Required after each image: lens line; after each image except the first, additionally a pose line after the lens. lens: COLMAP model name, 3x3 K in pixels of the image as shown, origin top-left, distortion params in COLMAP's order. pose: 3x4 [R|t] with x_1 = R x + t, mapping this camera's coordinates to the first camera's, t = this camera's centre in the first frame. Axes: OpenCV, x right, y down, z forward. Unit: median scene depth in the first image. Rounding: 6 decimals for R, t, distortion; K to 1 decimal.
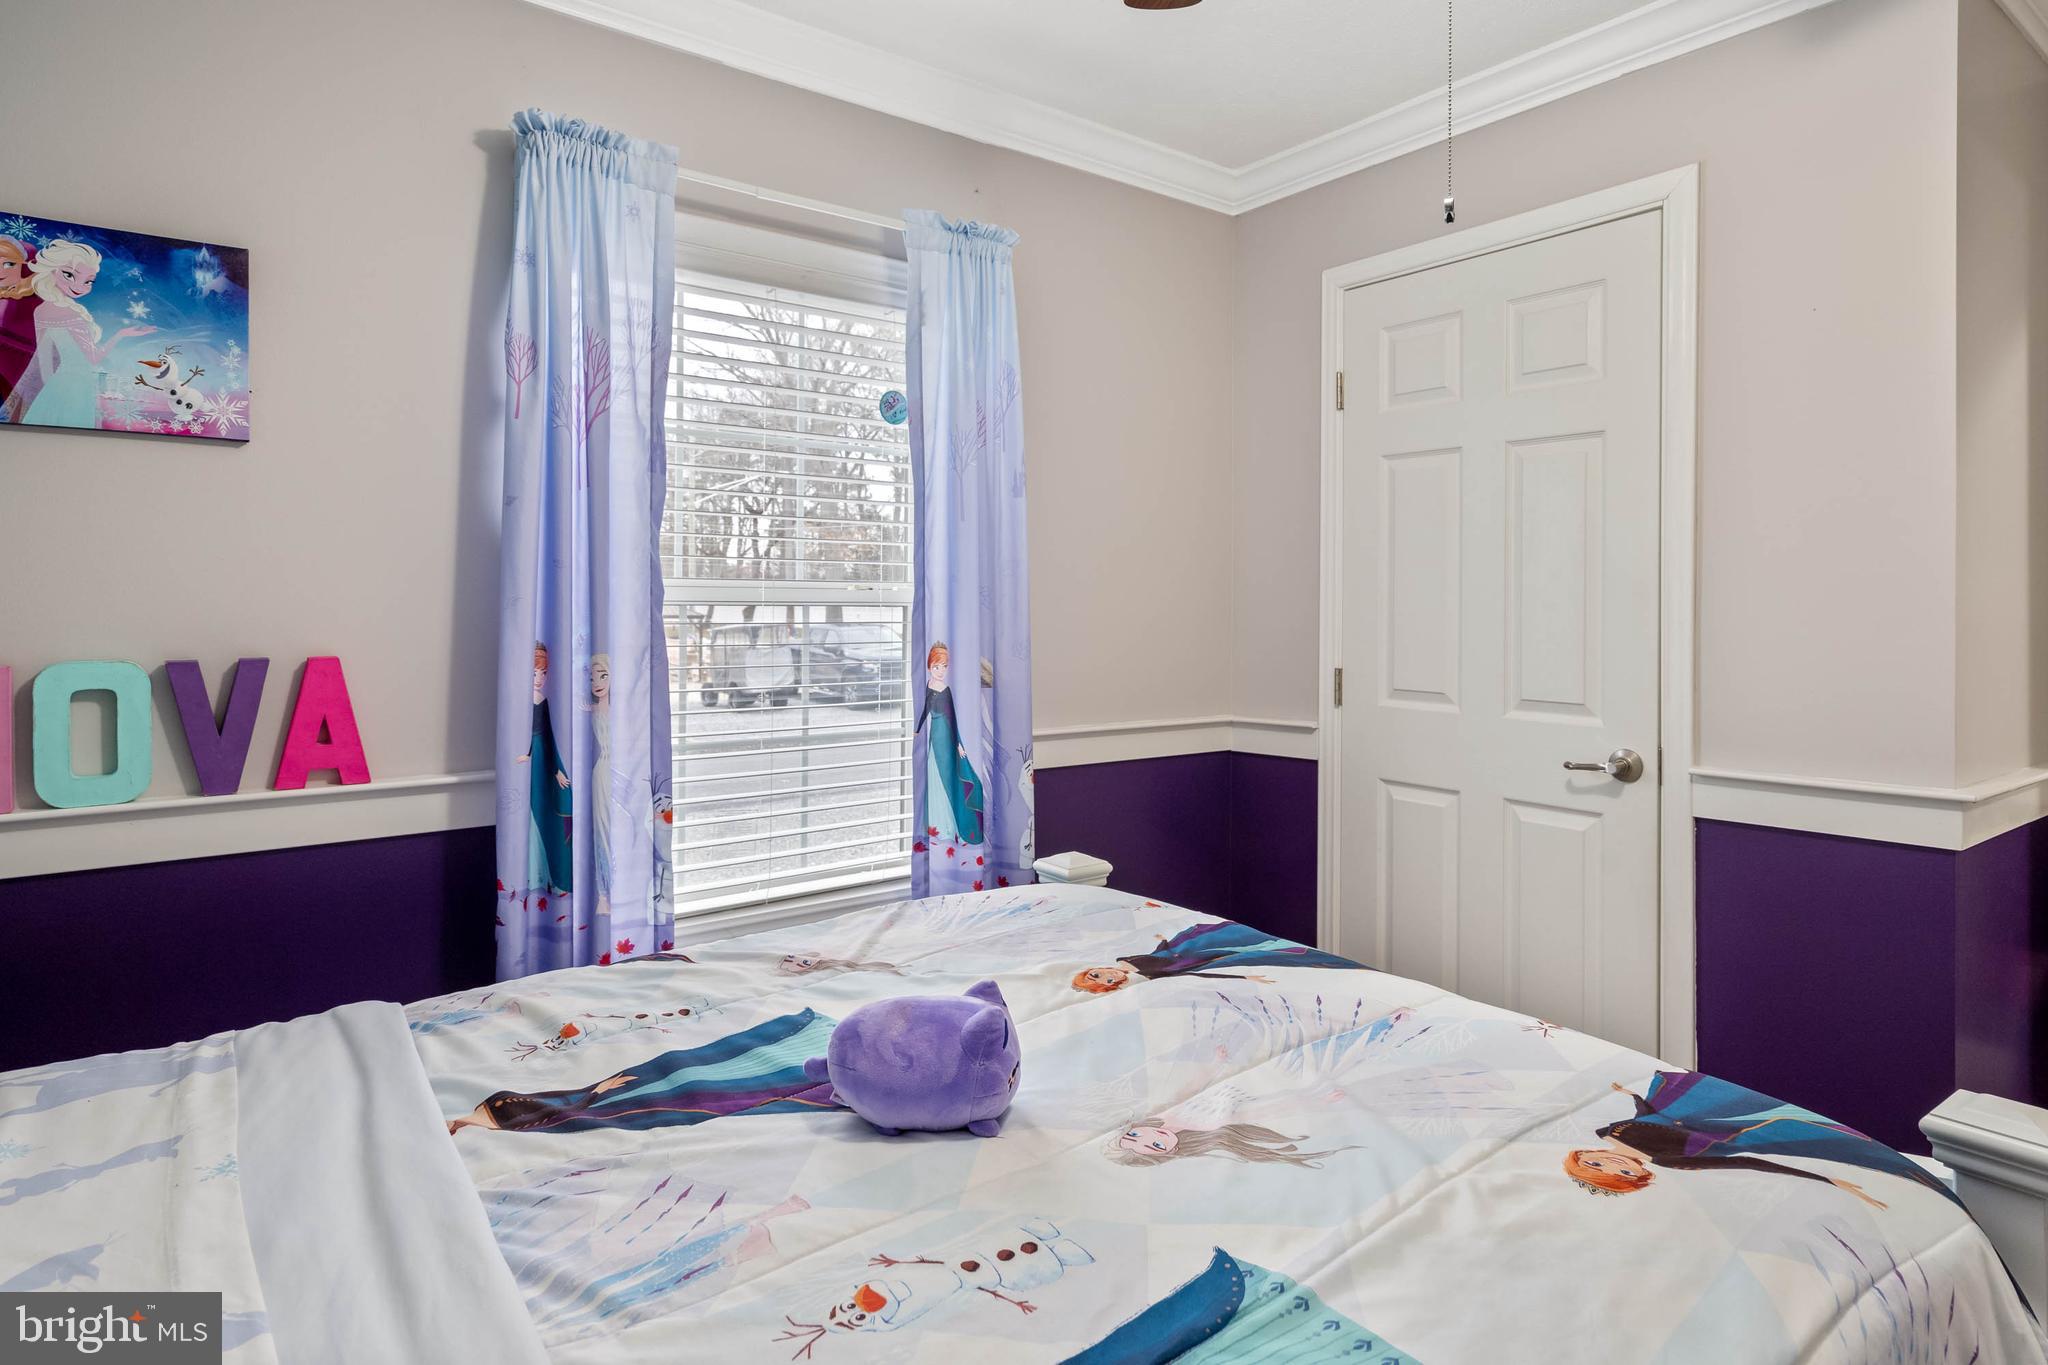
lens RADIAL K [[1083.4, 0, 1062.4], [0, 1083.4, 628.7], [0, 0, 1]] dist [-0.000463, -0.000603]
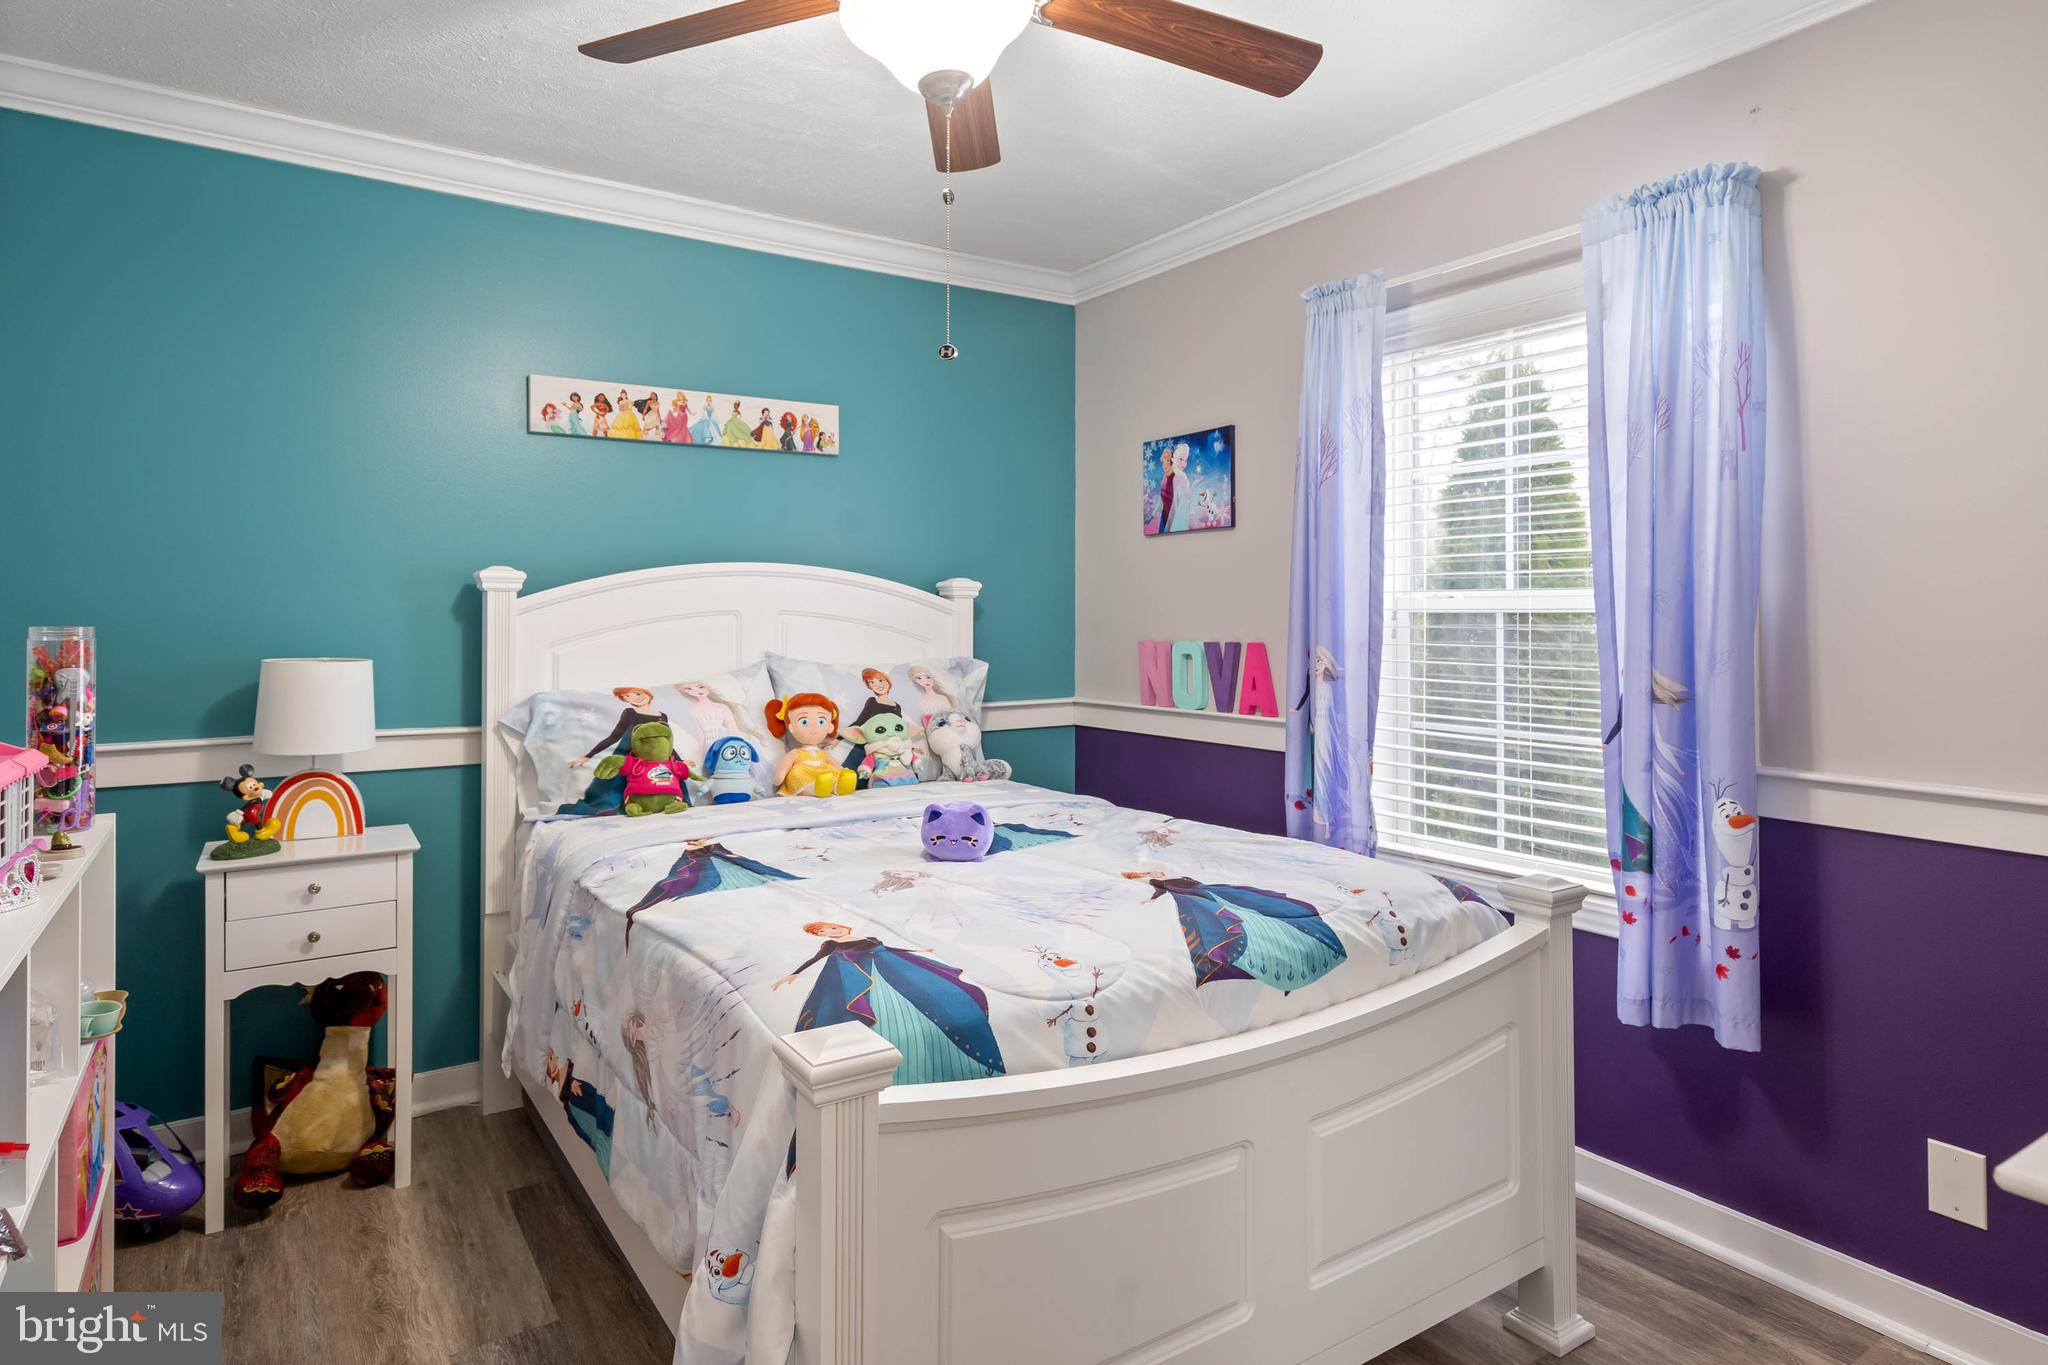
lens RADIAL K [[1152.2, 0, 1057.6], [0, 1152.2, 638.0], [0, 0, 1]] dist [0.001068, -0.000214]
pose [[-0.024186, 0.020290, -0.999502, 1.287735], [-0.012003, 0.999716, 0.020584, -0.017381], [0.999635, 0.012494, -0.023936, 0.763573]]
